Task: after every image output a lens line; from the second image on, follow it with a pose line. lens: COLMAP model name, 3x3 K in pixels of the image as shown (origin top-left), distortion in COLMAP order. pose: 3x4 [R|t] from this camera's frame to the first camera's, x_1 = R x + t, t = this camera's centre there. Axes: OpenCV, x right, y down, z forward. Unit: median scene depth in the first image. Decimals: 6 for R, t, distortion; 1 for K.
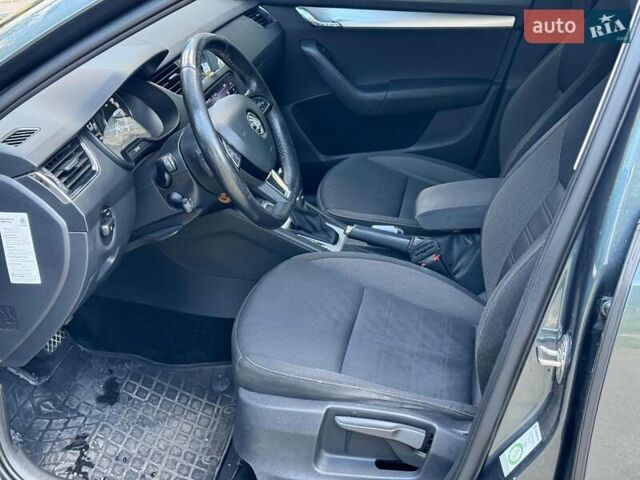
lens RADIAL K [[905.0, 0, 320.4], [0, 905.0, 240.3], [0, 0, 1]] dist [0.131325, 0.000000]
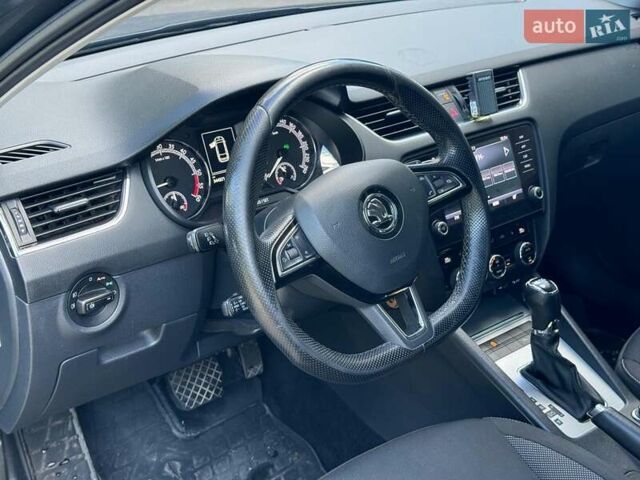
lens RADIAL K [[905.0, 0, 319.9], [0, 905.0, 239.8], [0, 0, 1]] dist [0.131325, 0.000000]
pose [[0.765449, 0.287716, -0.575593, 0.215411], [-0.282358, 0.953941, 0.101346, -0.133556], [0.578241, 0.084948, 0.811432, 0.386739]]
